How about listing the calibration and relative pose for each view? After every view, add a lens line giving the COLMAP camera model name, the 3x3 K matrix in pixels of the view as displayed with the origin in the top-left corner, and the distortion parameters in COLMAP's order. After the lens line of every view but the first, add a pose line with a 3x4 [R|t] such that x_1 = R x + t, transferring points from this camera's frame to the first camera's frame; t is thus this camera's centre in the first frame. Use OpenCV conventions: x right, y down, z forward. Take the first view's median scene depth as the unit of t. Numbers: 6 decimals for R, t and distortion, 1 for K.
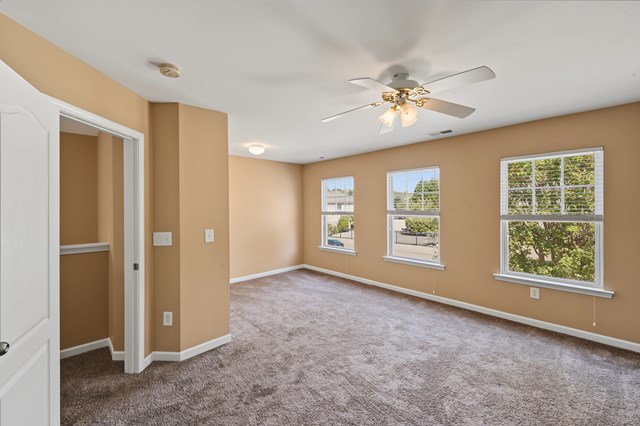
lens RADIAL K [[262.5, 0, 319.6], [0, 262.5, 208.2], [0, 0, 1]] dist [0.002024, -0.000656]
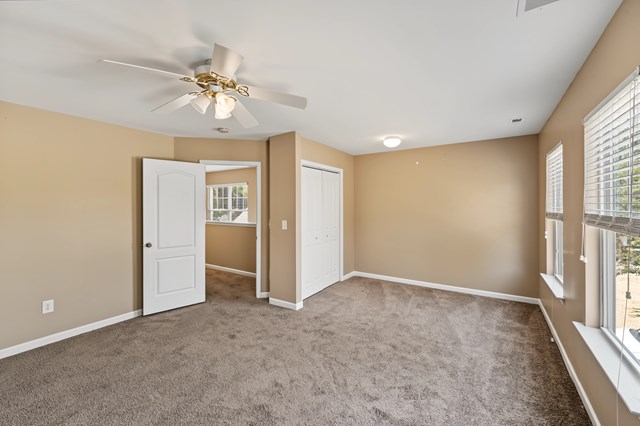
lens RADIAL K [[263.9, 0, 316.5], [0, 263.9, 206.5], [0, 0, 1]] dist [0.001450, -0.000343]
pose [[0.225092, 0.015545, -0.974213, 0.773614], [-0.002515, 0.999879, 0.015373, -0.011571], [0.974334, -0.001010, 0.225104, 0.683708]]
